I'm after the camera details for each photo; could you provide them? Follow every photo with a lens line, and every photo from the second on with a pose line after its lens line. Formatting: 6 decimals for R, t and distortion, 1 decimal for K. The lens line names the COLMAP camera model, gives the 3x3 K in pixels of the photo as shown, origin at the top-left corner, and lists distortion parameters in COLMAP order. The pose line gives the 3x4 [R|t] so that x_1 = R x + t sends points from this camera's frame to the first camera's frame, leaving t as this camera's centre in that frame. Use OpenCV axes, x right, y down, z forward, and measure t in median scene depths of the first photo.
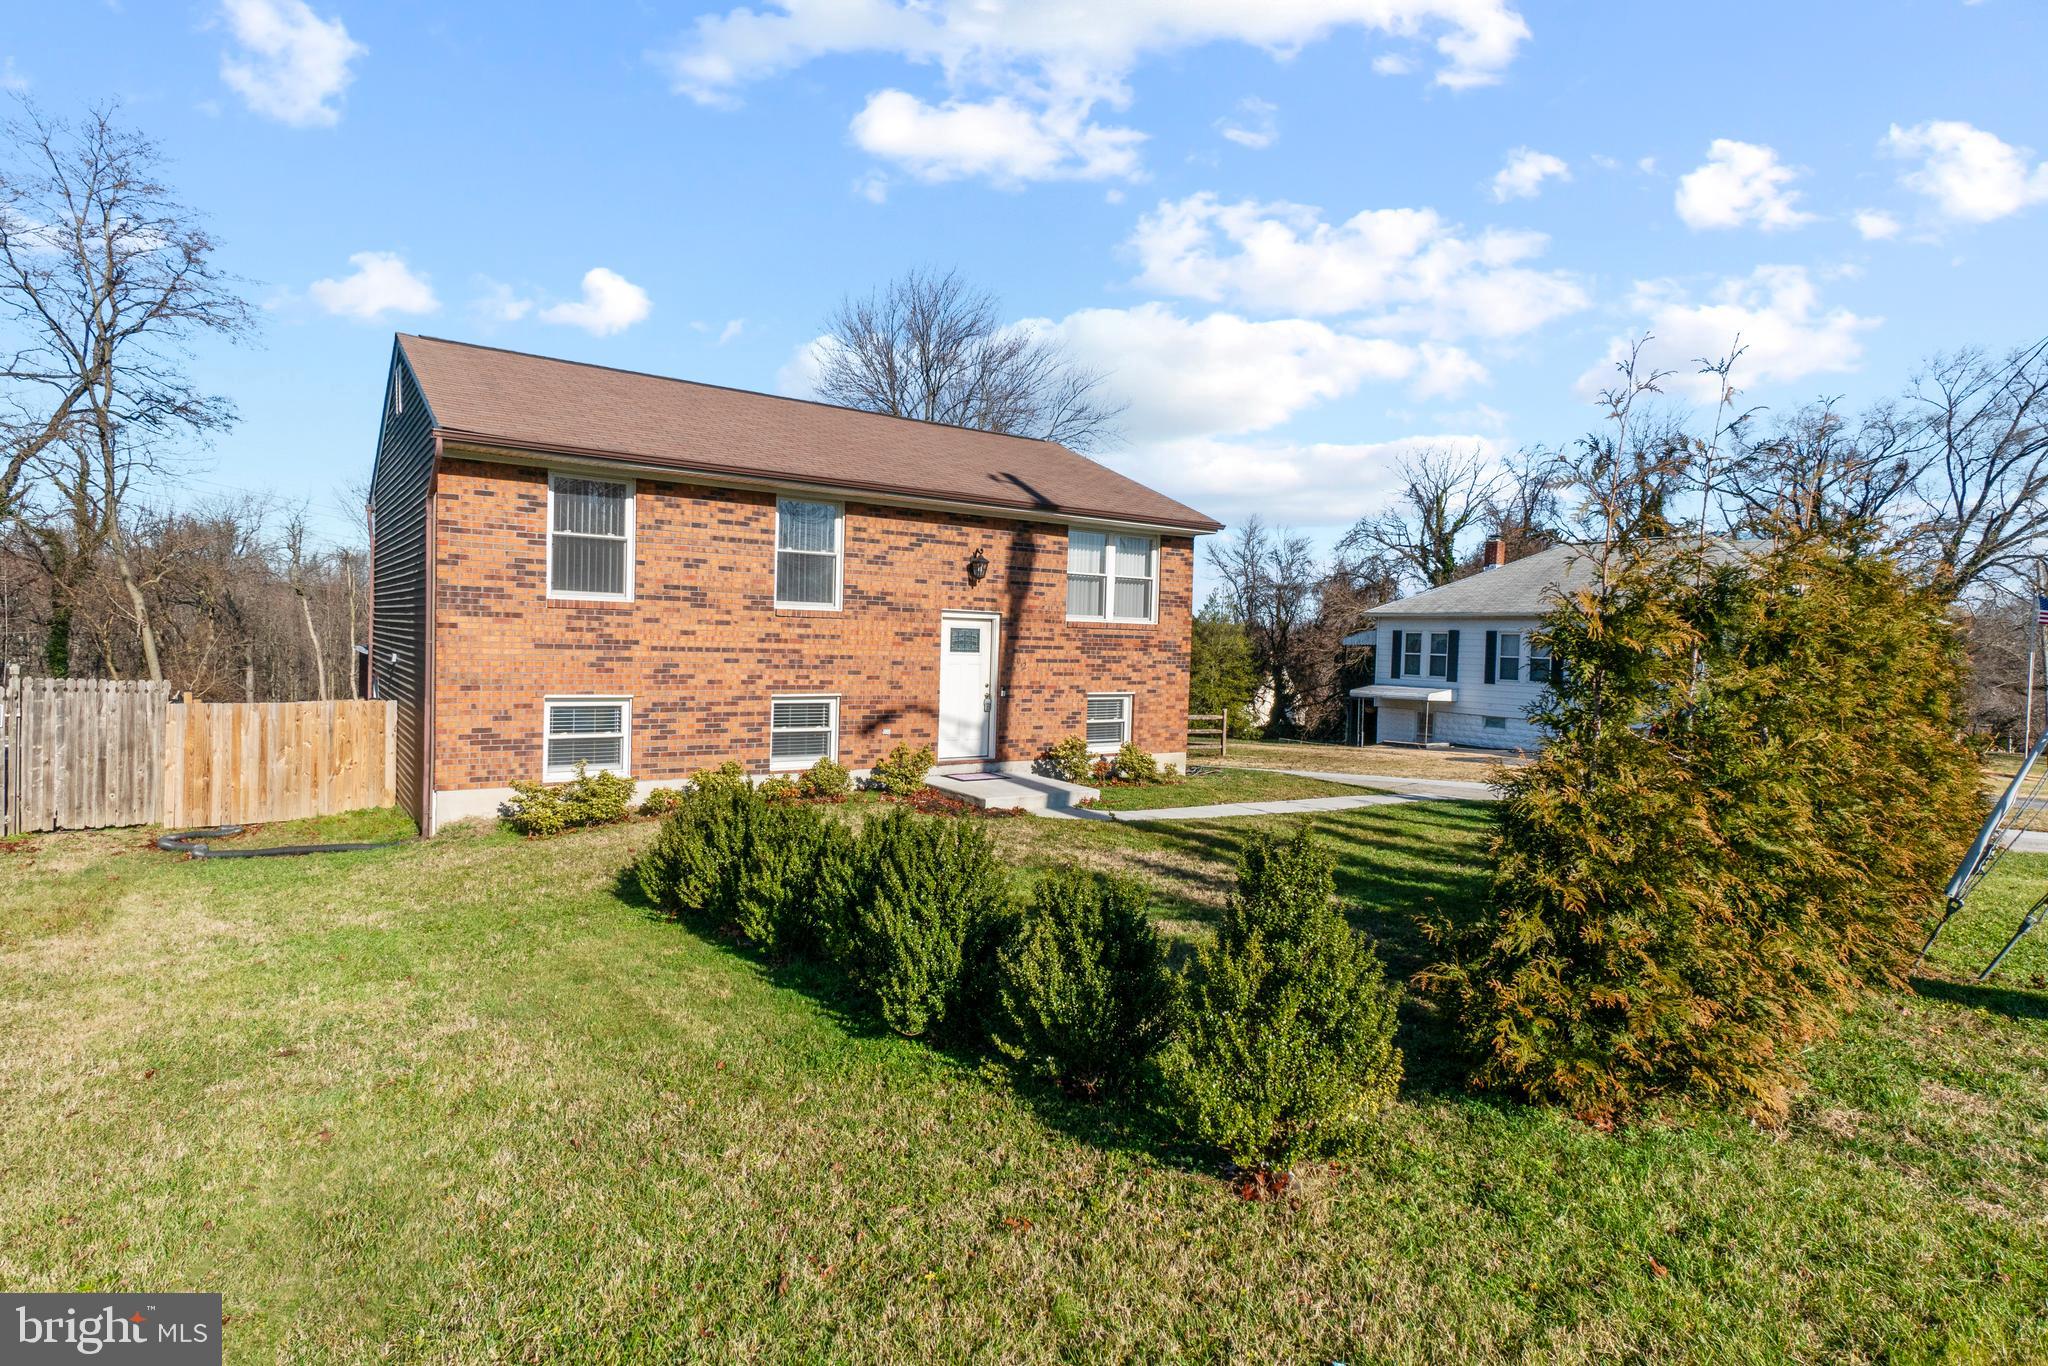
lens RADIAL K [[1081.8, 0, 1035.4], [0, 1081.8, 672.8], [0, 0, 1]] dist [-0.001951, 0.000065]
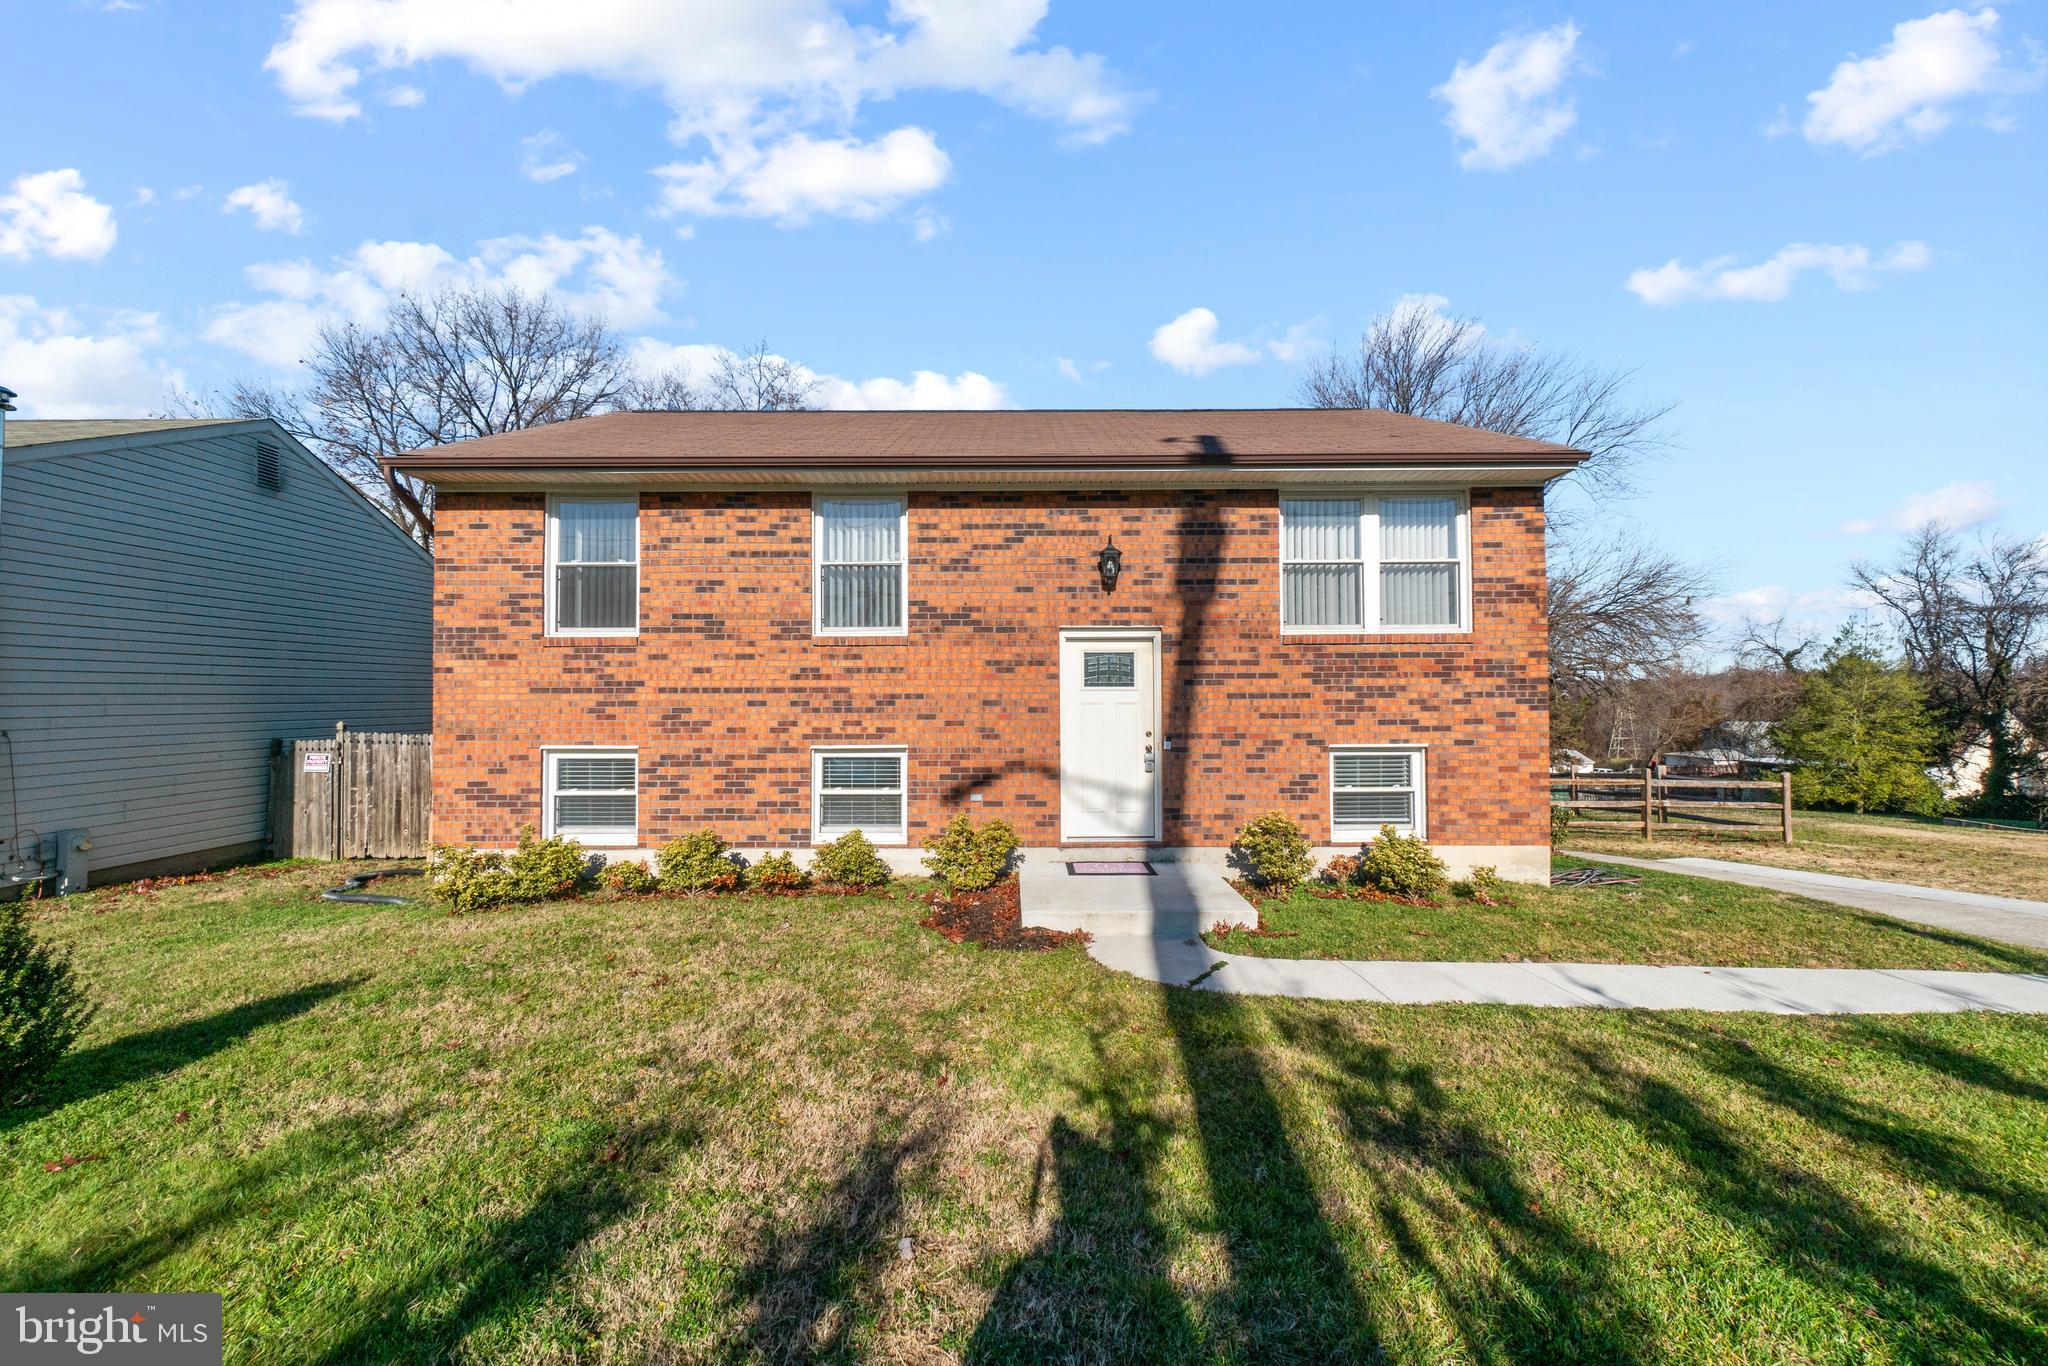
lens RADIAL K [[901.8, 0, 1009.9], [0, 901.8, 671.9], [0, 0, 1]] dist [-0.002285, -0.000726]
pose [[0.804941, -0.050055, -0.591240, 0.262738], [0.008582, 0.997313, -0.072750, 0.015572], [0.593293, 0.053486, 0.803208, 0.563450]]
